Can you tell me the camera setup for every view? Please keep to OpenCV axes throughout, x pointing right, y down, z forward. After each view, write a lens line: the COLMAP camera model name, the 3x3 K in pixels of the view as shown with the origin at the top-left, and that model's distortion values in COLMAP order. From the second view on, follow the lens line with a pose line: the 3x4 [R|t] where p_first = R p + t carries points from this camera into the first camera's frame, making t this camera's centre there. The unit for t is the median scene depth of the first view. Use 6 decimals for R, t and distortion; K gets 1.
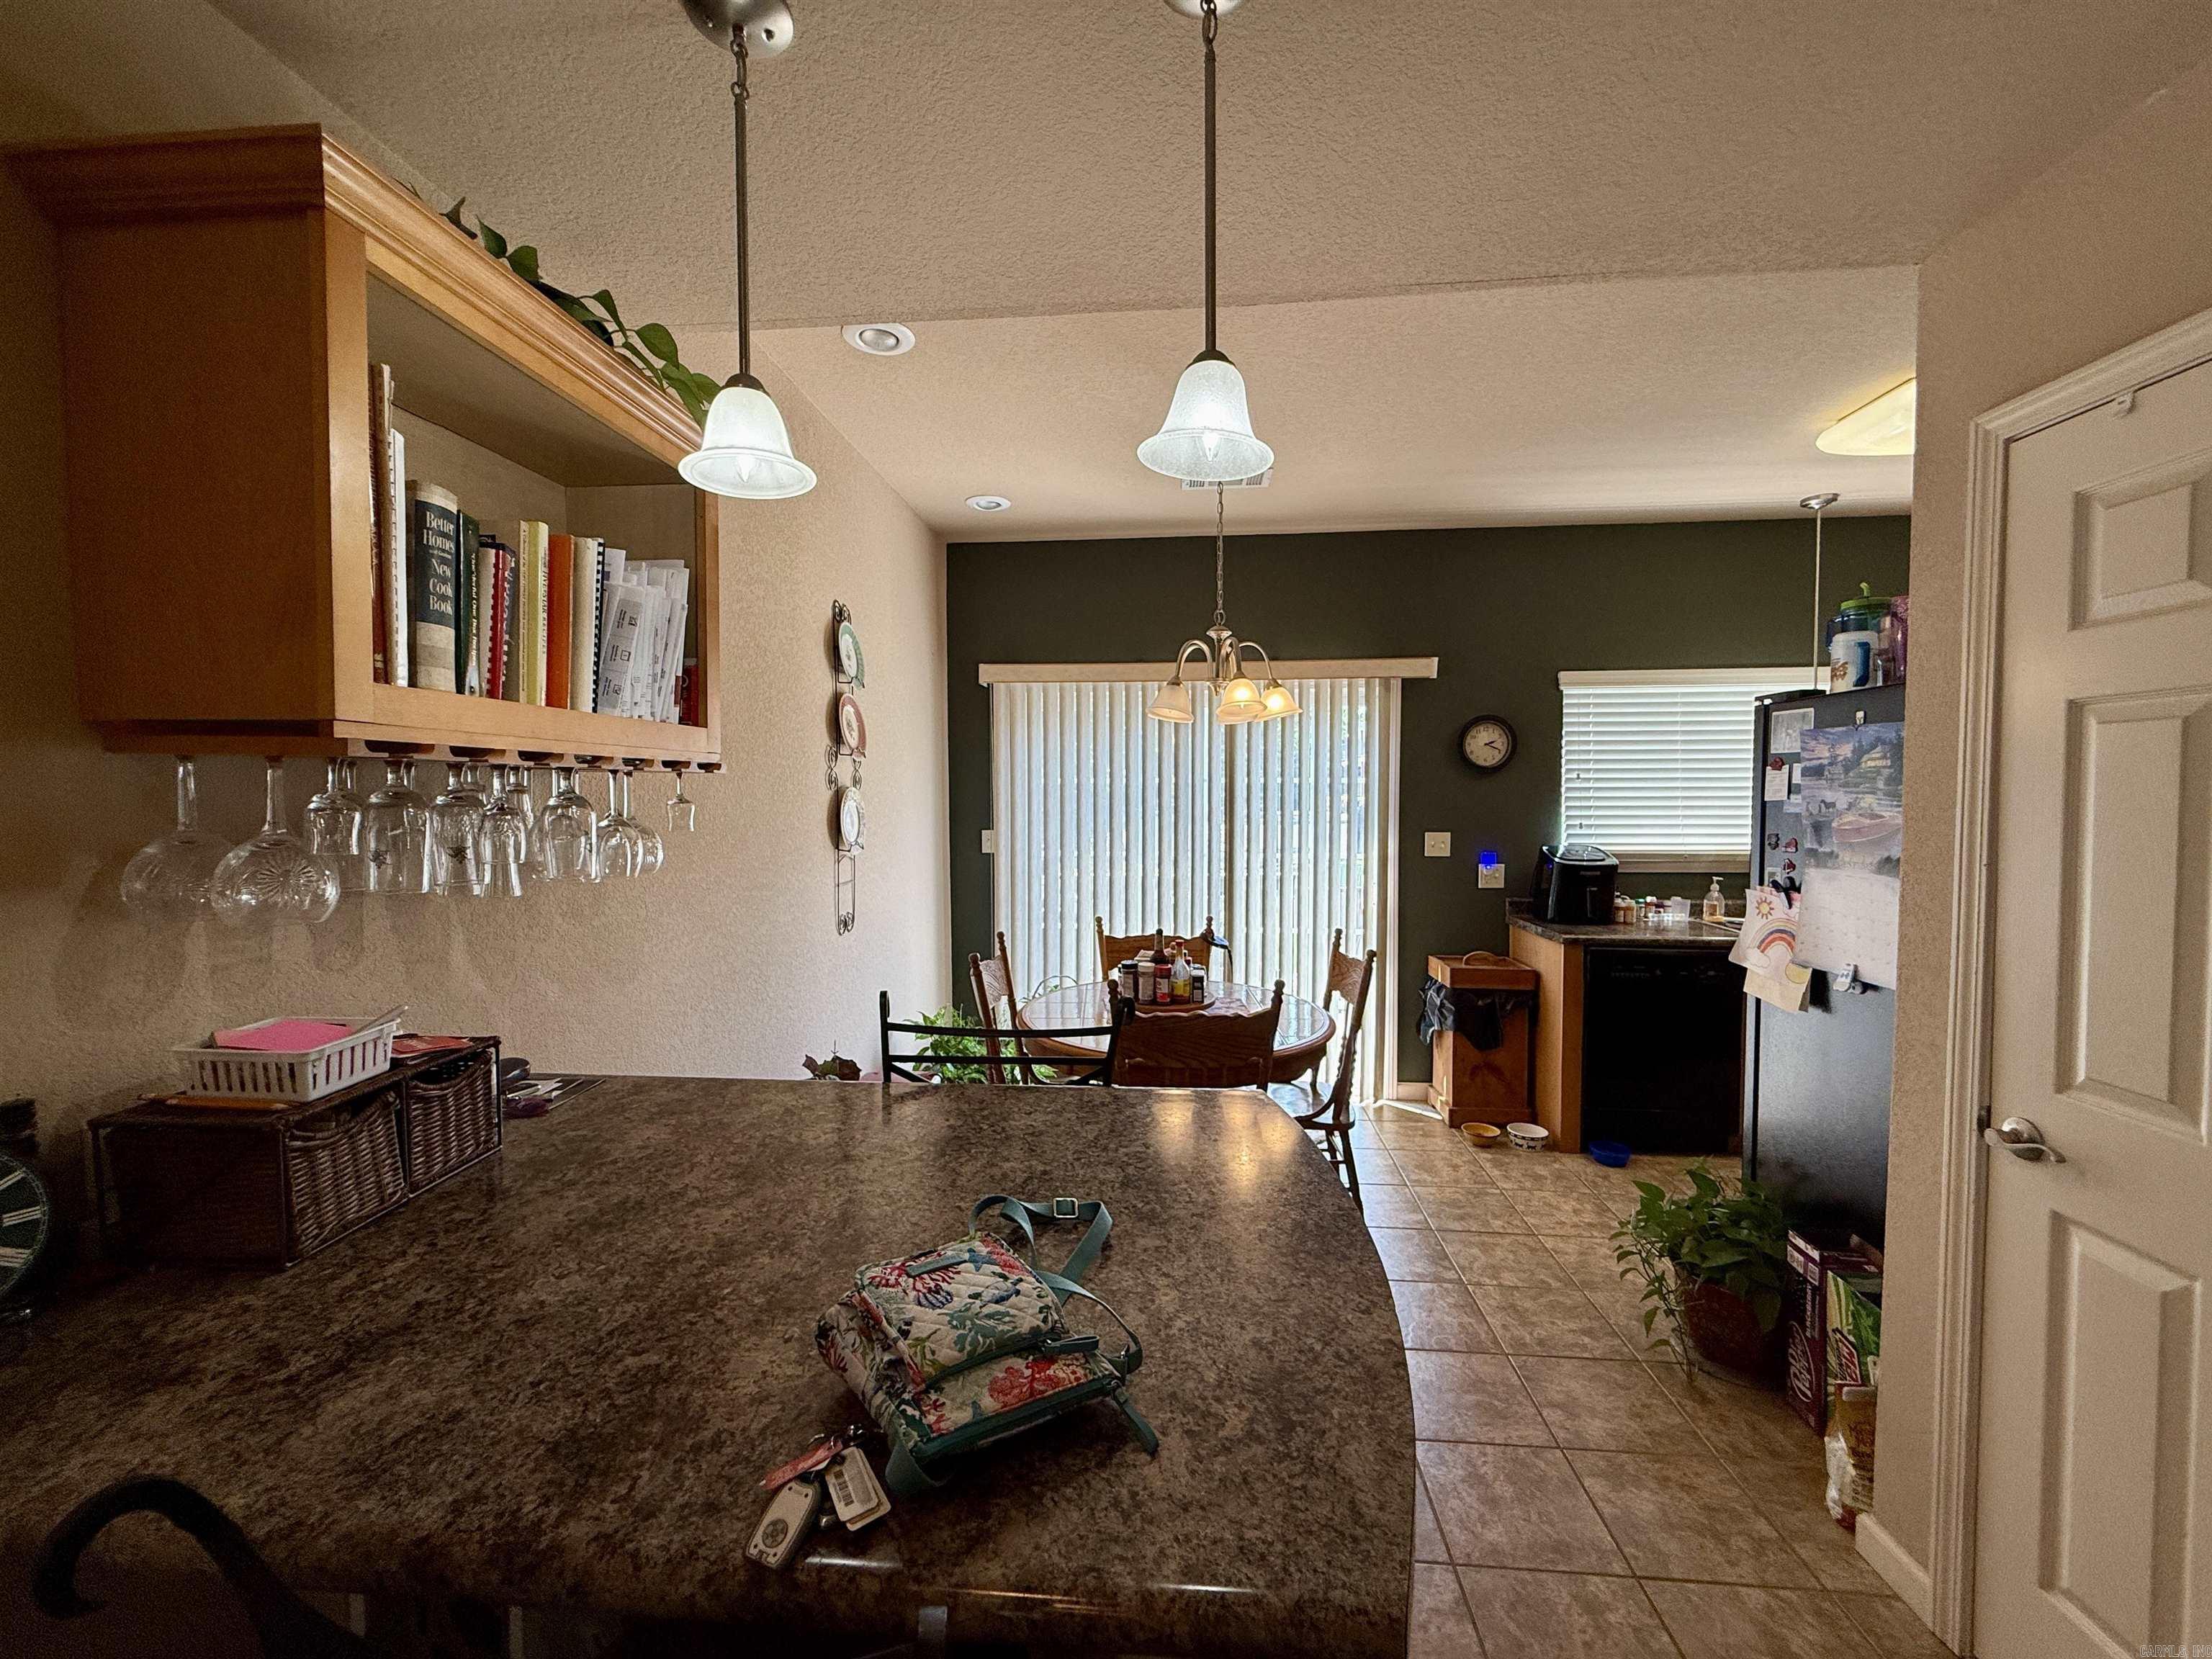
lens RADIAL K [[890.4, 0, 1096.5], [0, 890.4, 818.0], [0, 0, 1]] dist [-0.000356, 0.000672]
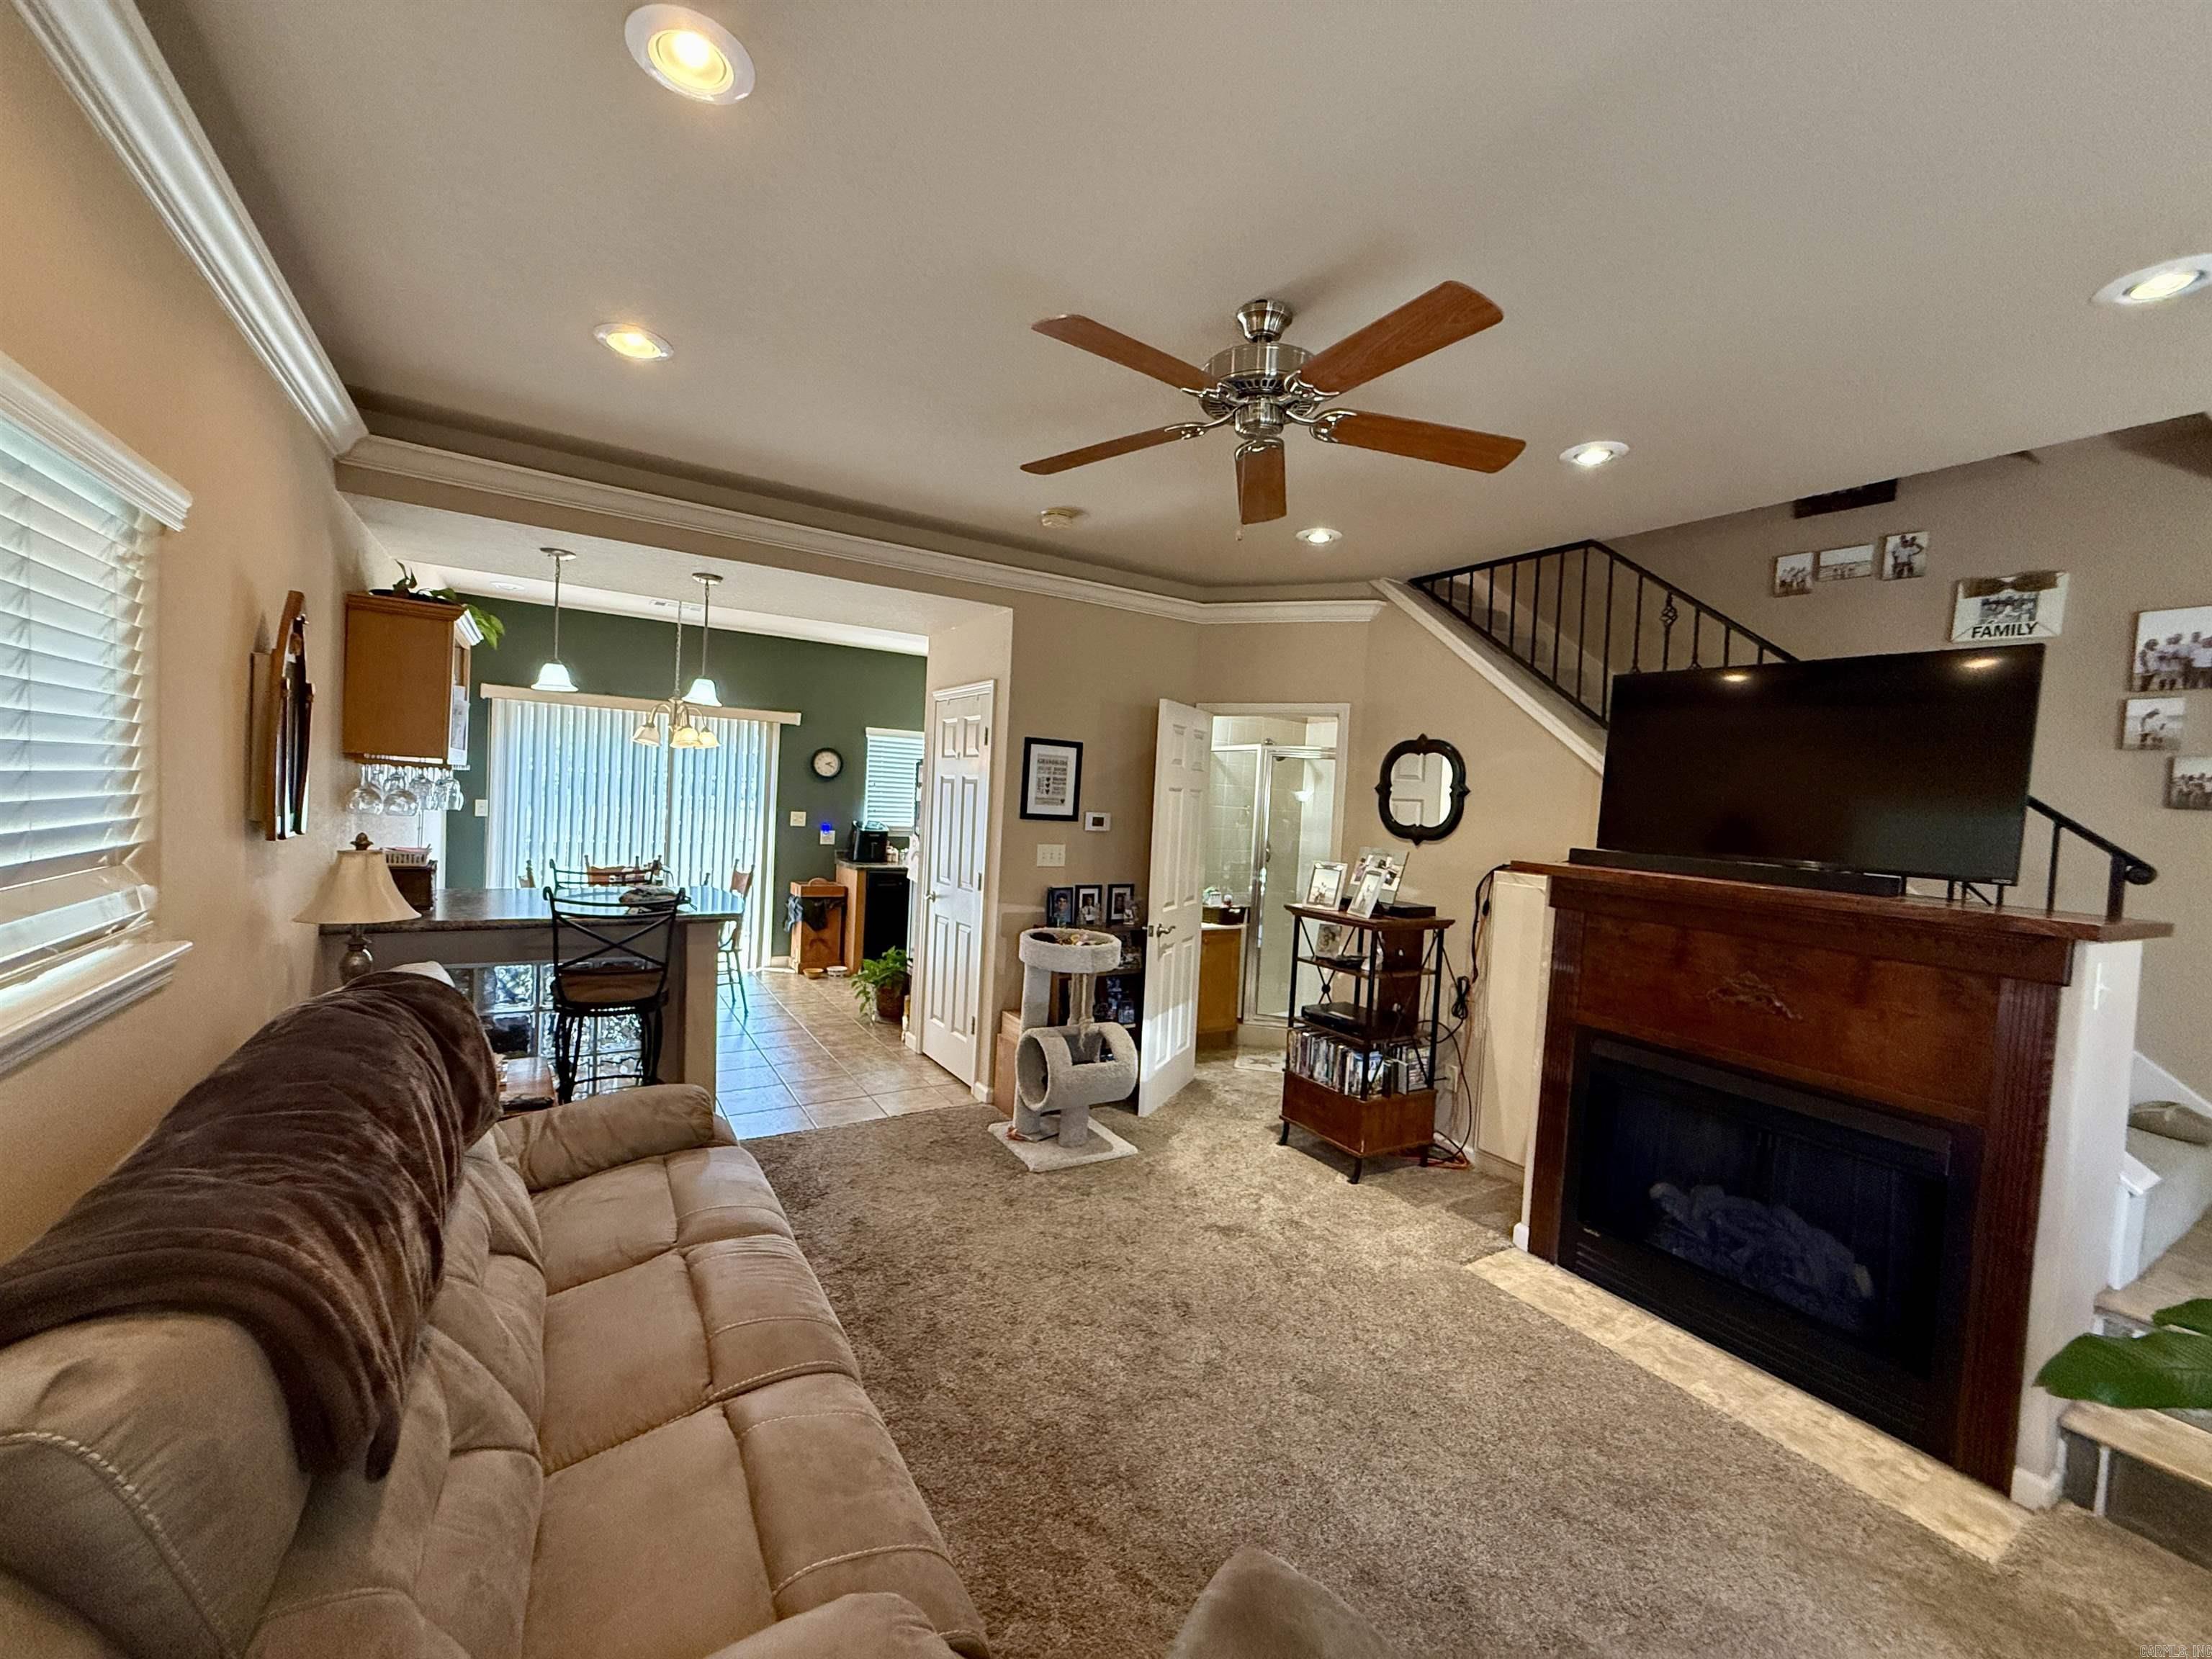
lens RADIAL K [[890.4, 0, 1090.3], [0, 890.4, 826.4], [0, 0, 1]] dist [-0.000356, 0.000672]
pose [[0.807691, 0.023775, 0.589127, -0.199337], [-0.032832, 0.999450, 0.004679, 0.018372], [-0.588692, -0.023121, 0.808027, -0.812855]]
